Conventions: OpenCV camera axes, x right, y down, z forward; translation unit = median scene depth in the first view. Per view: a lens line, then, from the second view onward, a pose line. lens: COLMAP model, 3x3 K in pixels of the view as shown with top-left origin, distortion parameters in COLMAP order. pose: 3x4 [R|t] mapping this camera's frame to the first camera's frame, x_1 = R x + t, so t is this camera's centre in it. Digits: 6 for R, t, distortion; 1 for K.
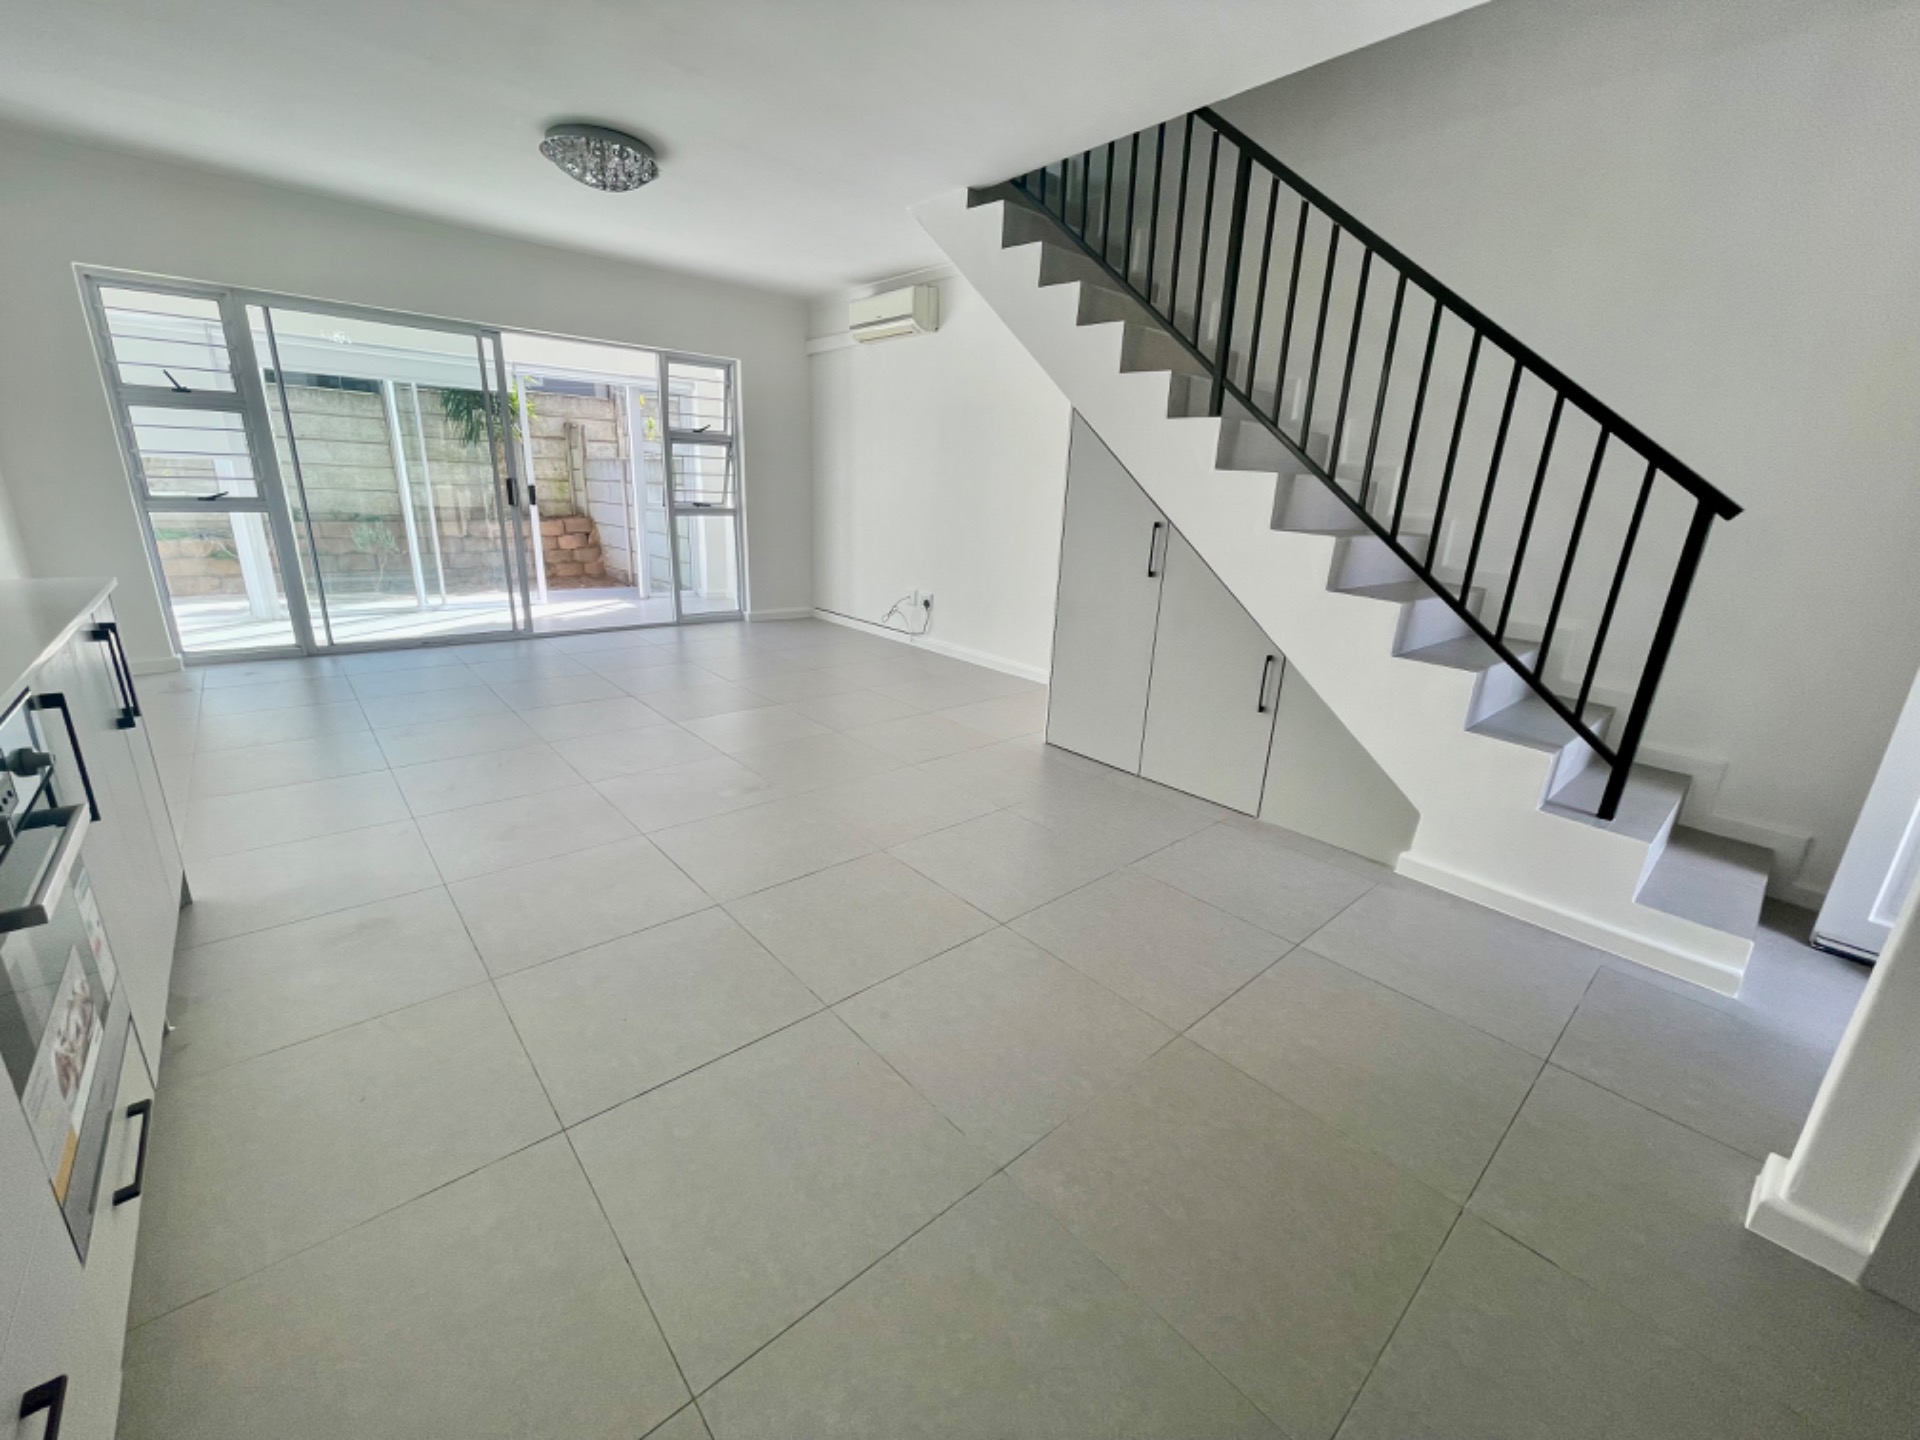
lens RADIAL K [[773.1, 0, 964.6], [0, 773.1, 718.3], [0, 0, 1]] dist [-0.000749, -0.001236]
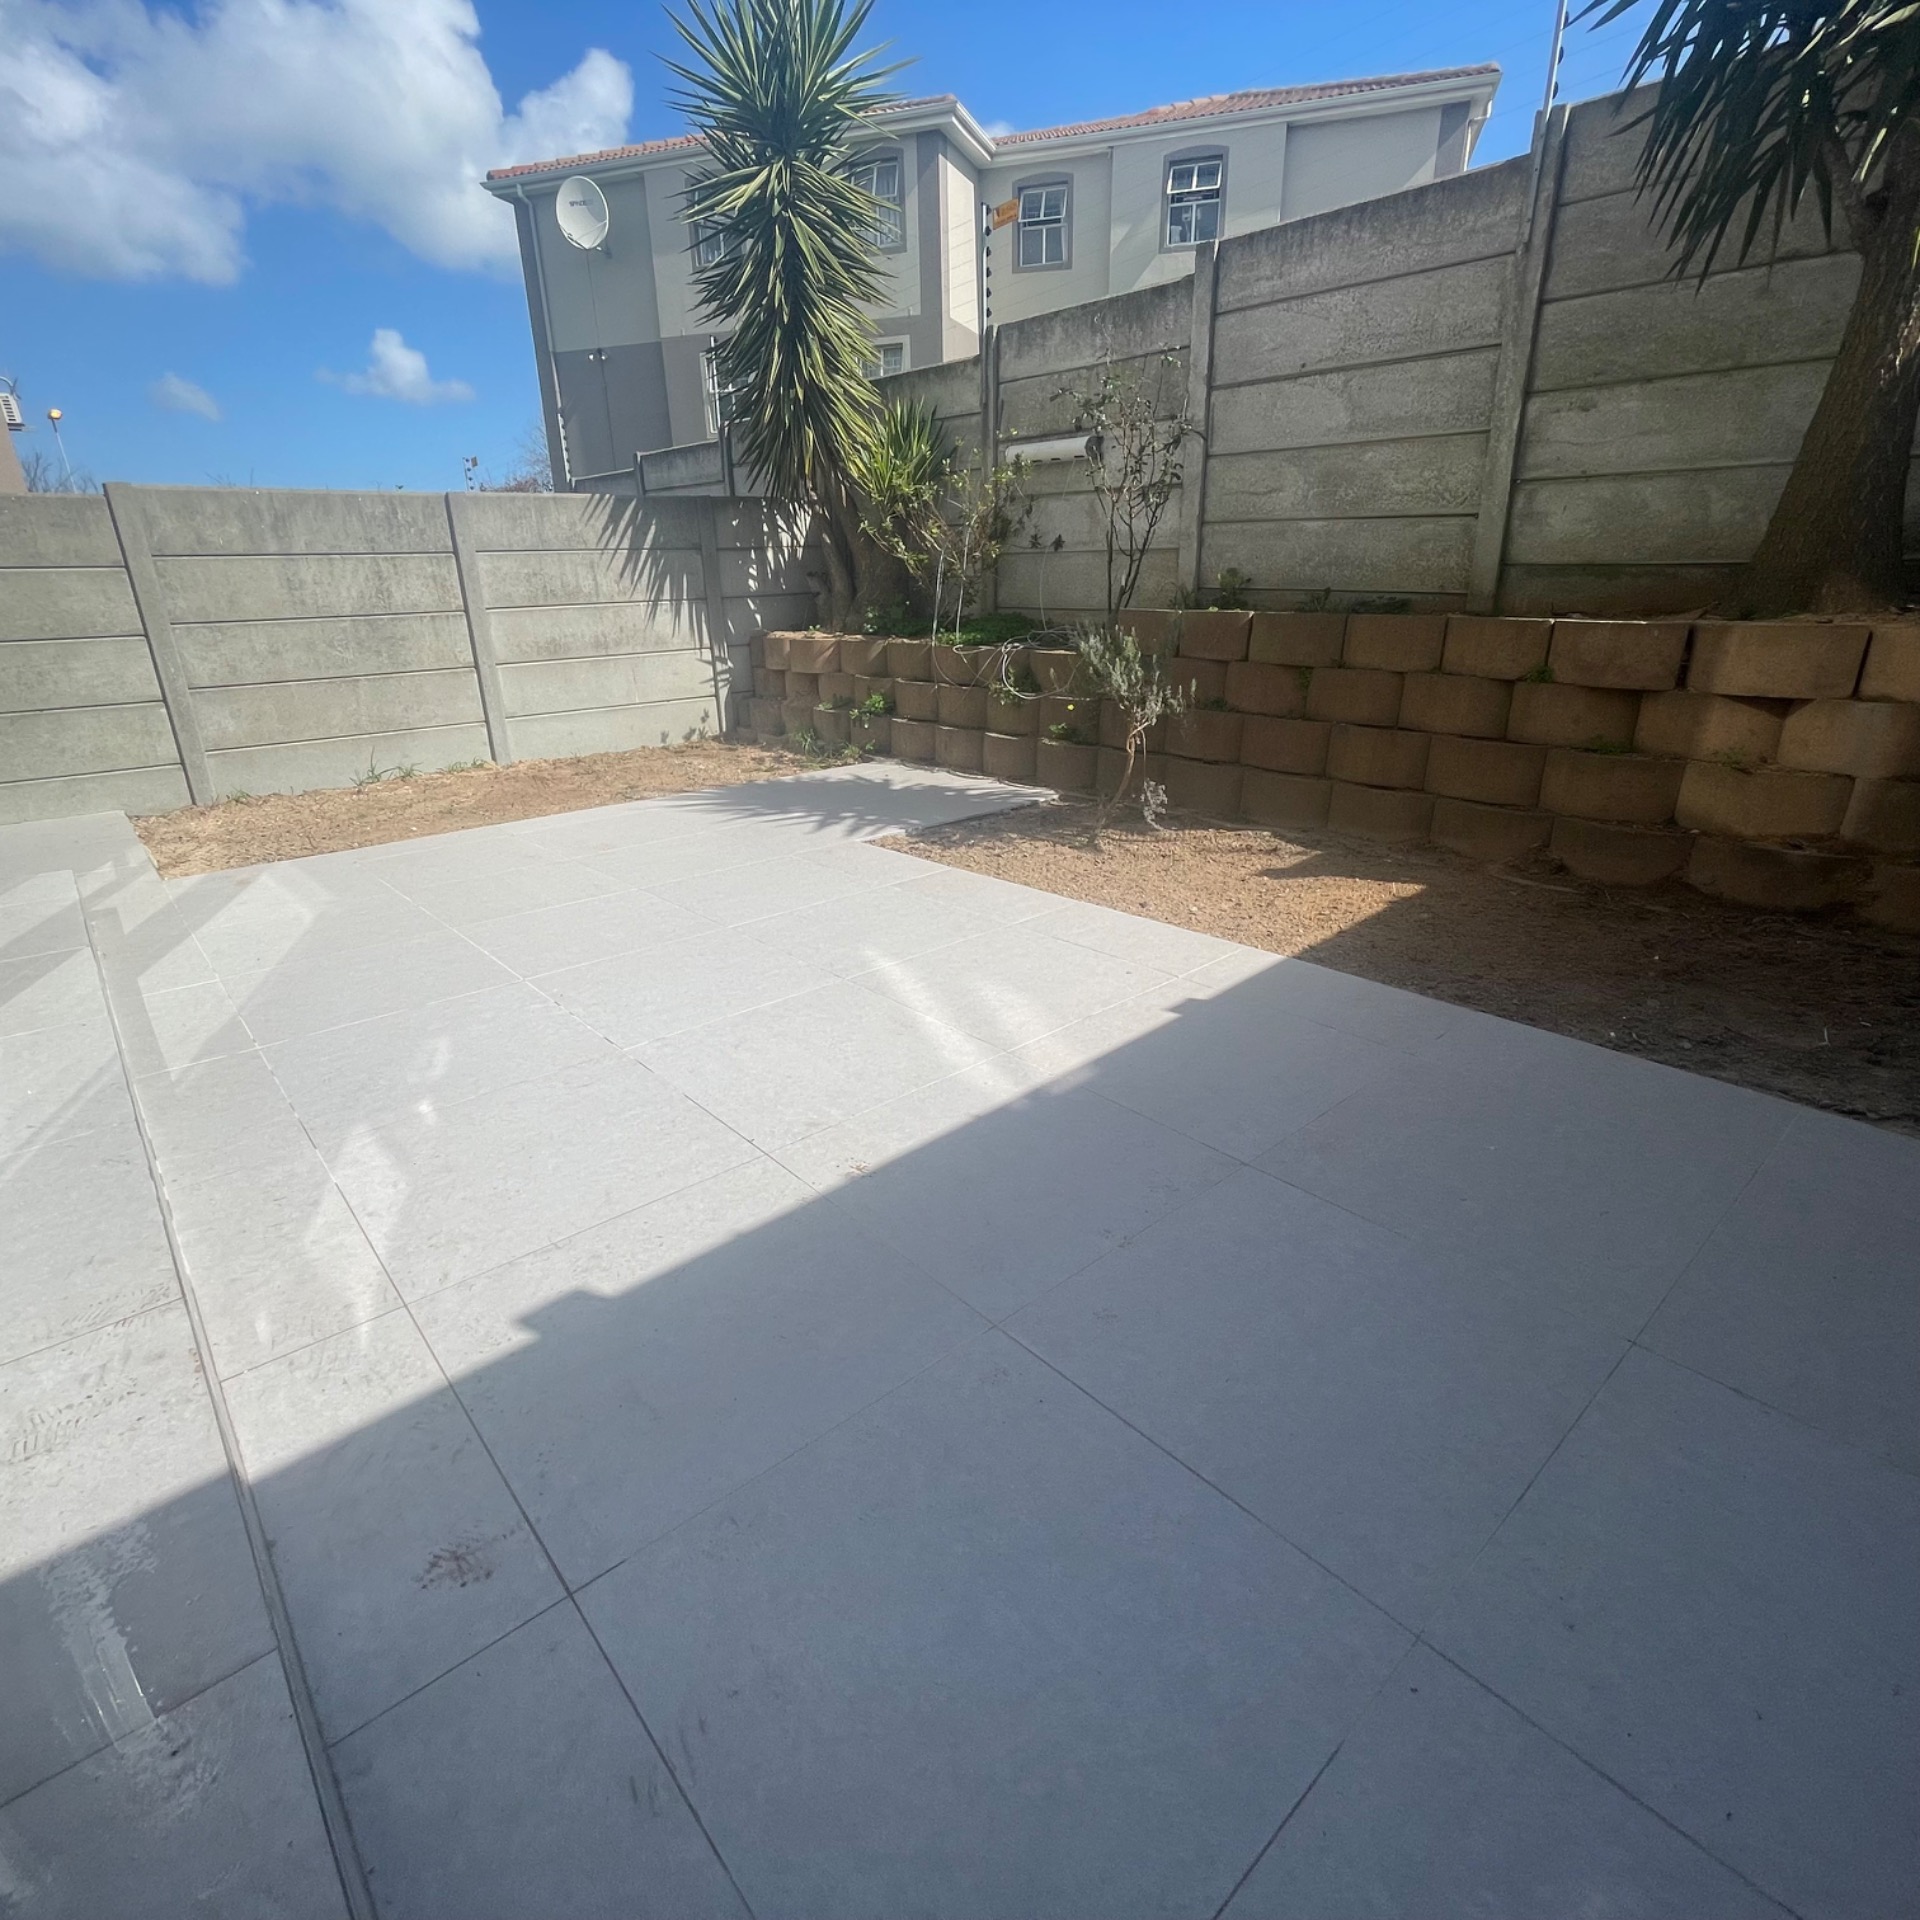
lens RADIAL K [[1036.2, 0, 956.3], [0, 1036.2, 953.7], [0, 0, 1]] dist [0.003471, 0.000170]
pose [[-0.021289, 0.313602, -0.949316, -0.640613], [-0.267702, 0.913071, 0.307632, -0.455548], [0.963267, 0.260683, 0.064513, 1.805517]]
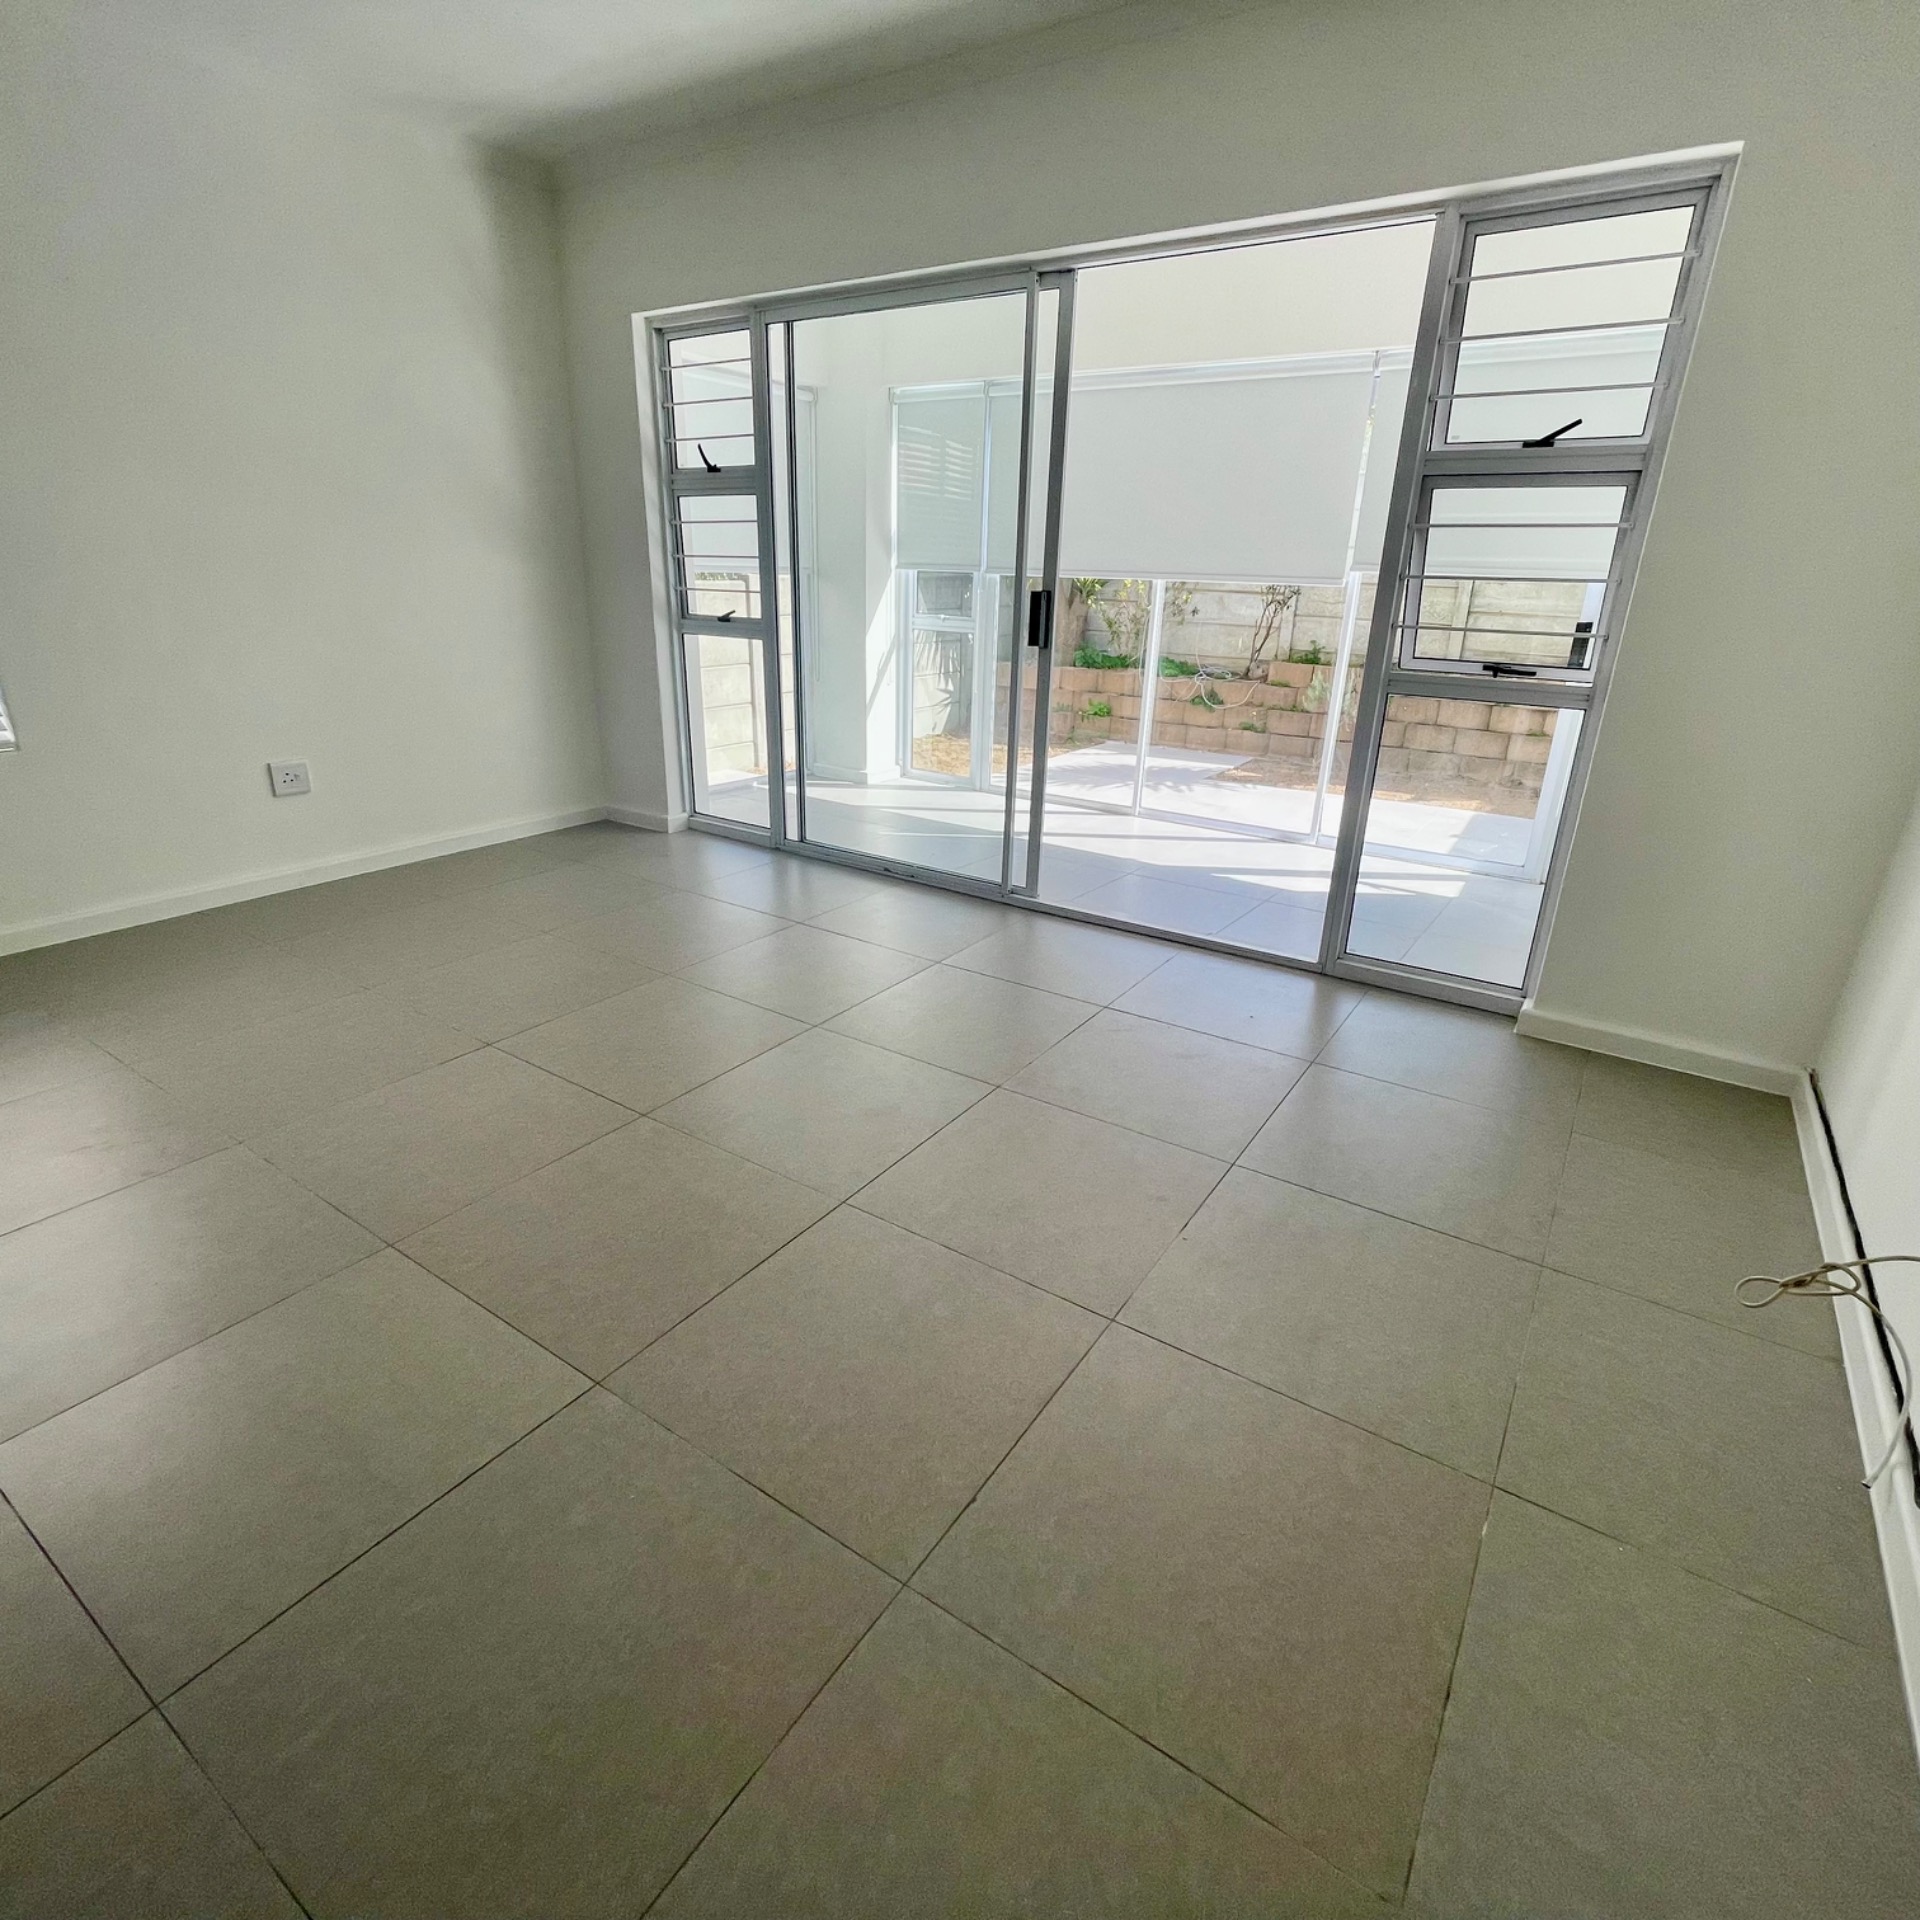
lens RADIAL K [[1036.2, 0, 964.9], [0, 1036.2, 947.5], [0, 0, 1]] dist [0.003471, 0.000170]
pose [[0.240277, 0.302993, -0.922205, 0.081719], [-0.295012, 0.927893, 0.227997, -0.273664], [0.924789, 0.217279, 0.312338, 0.924468]]
